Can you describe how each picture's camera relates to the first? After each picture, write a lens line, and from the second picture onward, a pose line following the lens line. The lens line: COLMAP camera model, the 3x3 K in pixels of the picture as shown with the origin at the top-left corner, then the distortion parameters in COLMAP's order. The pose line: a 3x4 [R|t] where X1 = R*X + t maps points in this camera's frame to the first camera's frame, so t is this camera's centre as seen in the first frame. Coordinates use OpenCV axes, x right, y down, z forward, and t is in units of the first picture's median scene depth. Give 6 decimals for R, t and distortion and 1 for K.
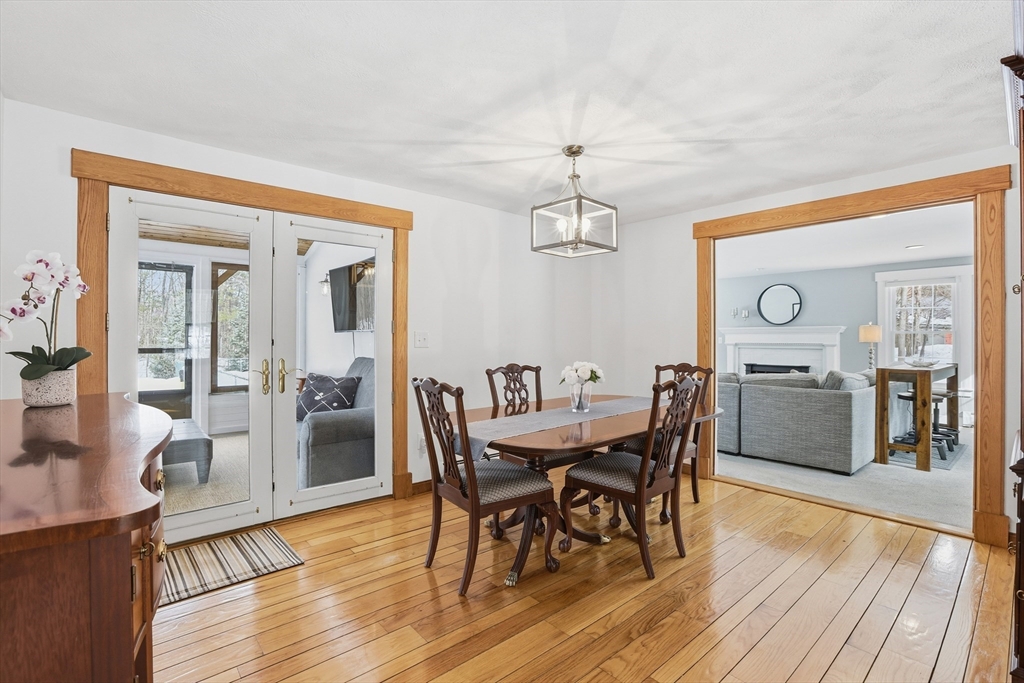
lens RADIAL K [[484.1, 0, 512.9], [0, 484.1, 346.5], [0, 0, 1]] dist [-0.000129, 0.000122]
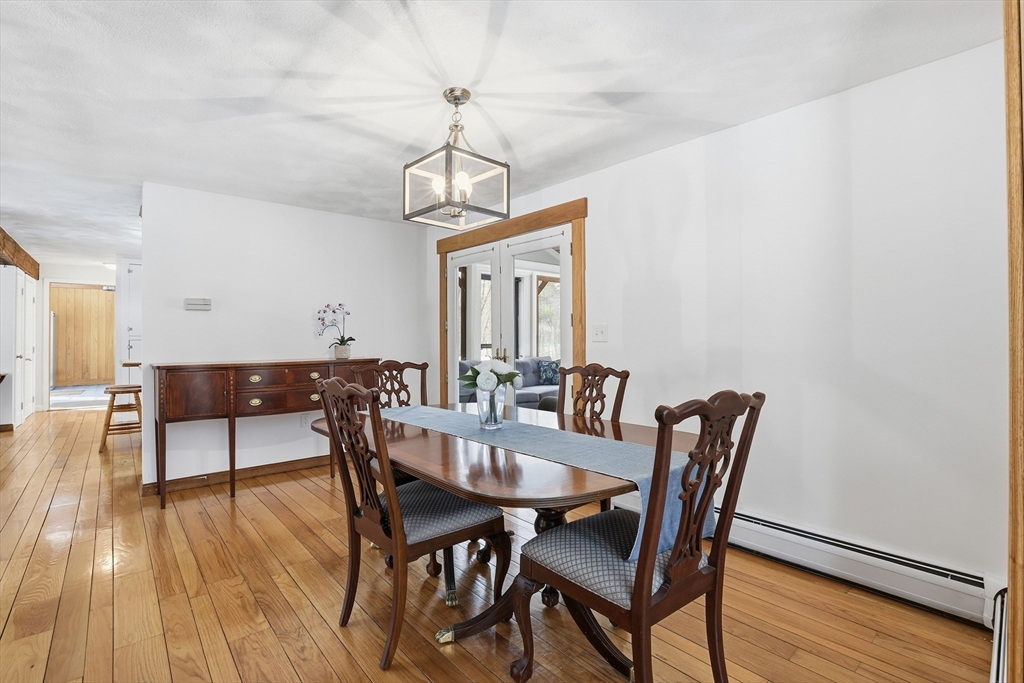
lens RADIAL K [[461.1, 0, 512.2], [0, 461.1, 329.9], [0, 0, 1]] dist [-0.041314, 0.000698]
pose [[0.009400, -0.007159, -0.999930, 0.710604], [-0.000087, 0.999974, -0.007160, -0.011448], [0.999956, 0.000154, 0.009399, 0.880255]]
